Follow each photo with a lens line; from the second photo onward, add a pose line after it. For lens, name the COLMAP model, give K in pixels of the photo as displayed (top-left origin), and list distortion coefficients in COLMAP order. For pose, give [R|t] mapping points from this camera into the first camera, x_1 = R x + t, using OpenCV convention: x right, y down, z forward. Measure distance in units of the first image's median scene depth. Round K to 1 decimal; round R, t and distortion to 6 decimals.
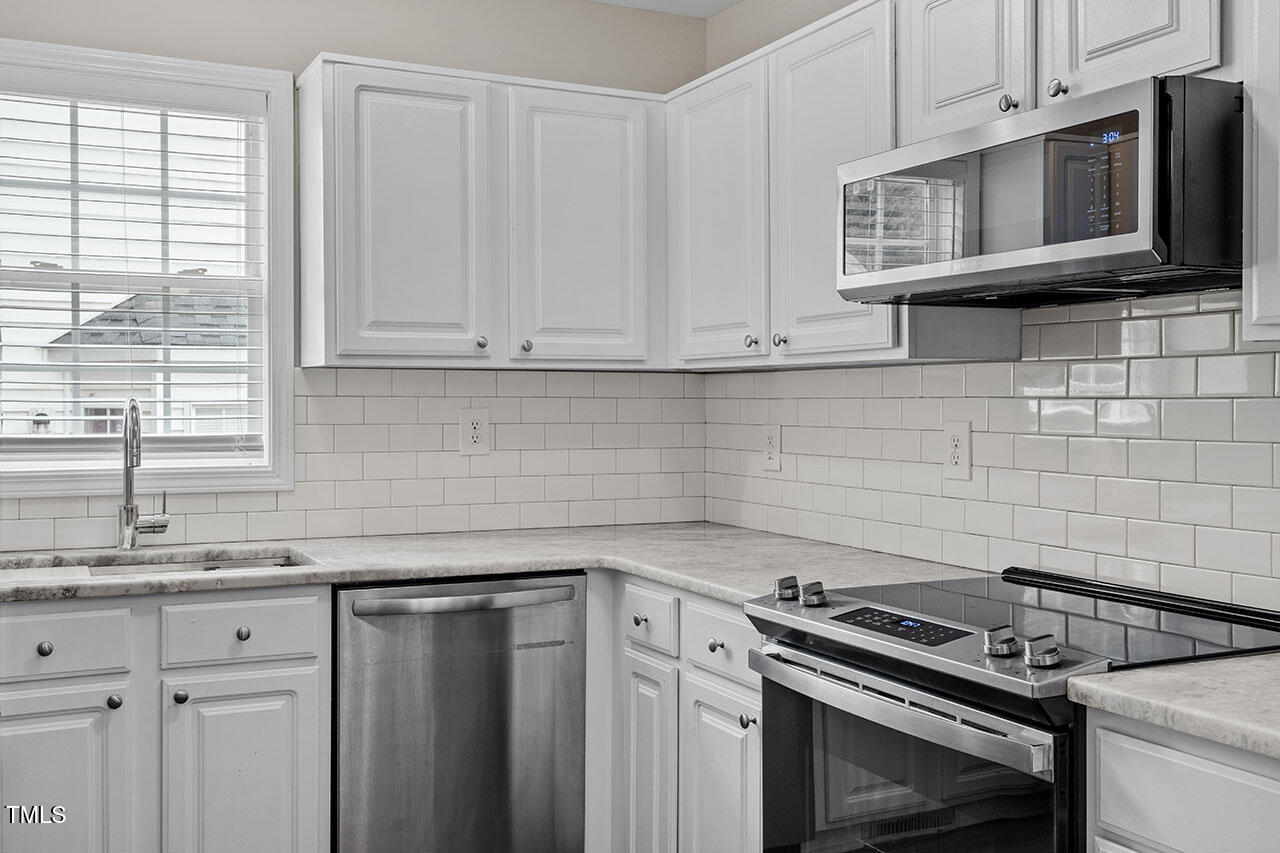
lens RADIAL K [[1269.7, 0, 641.1], [0, 1269.7, 408.1], [0, 0, 1]] dist [0.017673, 0.000336]
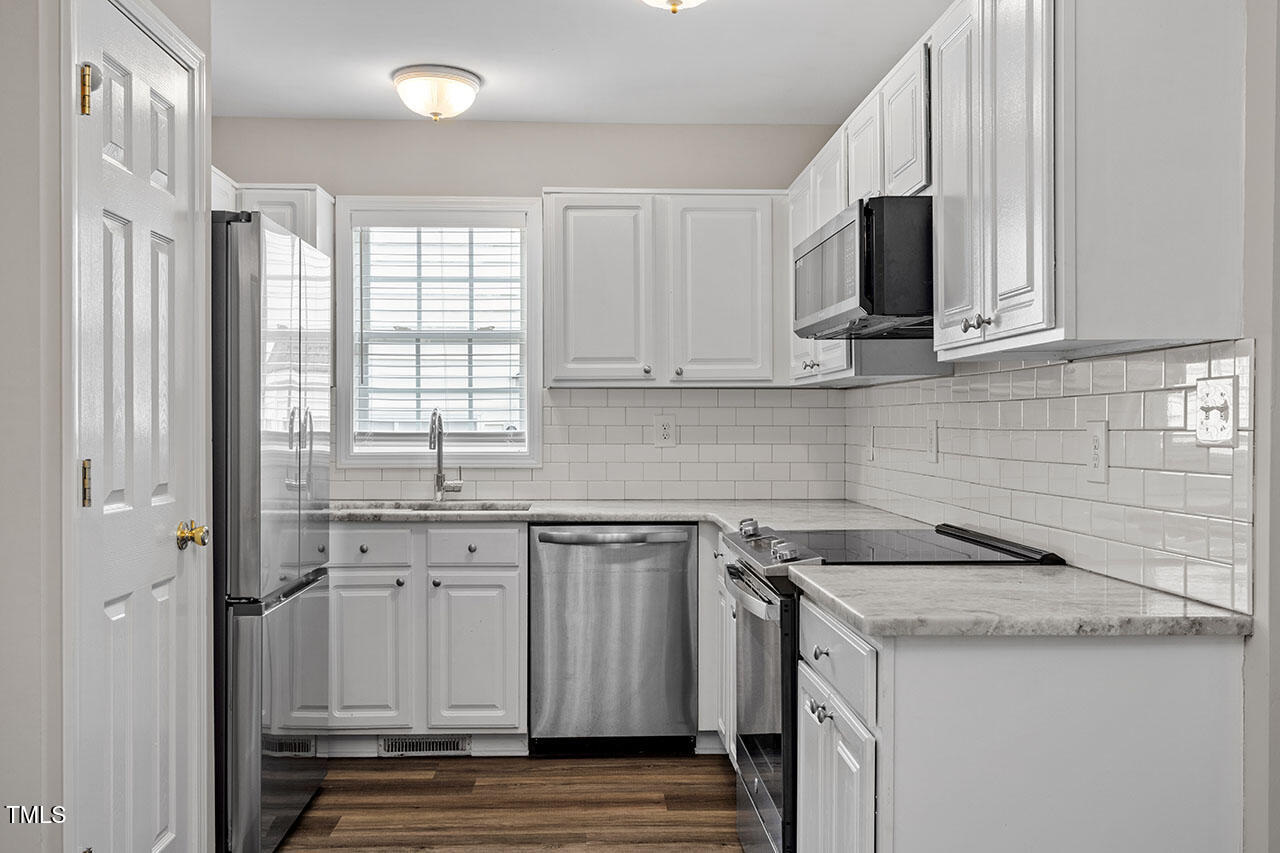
lens RADIAL K [[1173.2, 0, 640.0], [0, 1173.2, 426.5], [0, 0, 1]] dist [0.004857, 0.000465]
pose [[0.916179, -0.001644, -0.400765, 0.438693], [0.001517, 0.999999, -0.000635, 0.016405], [0.400766, -0.000026, 0.916180, -0.278363]]
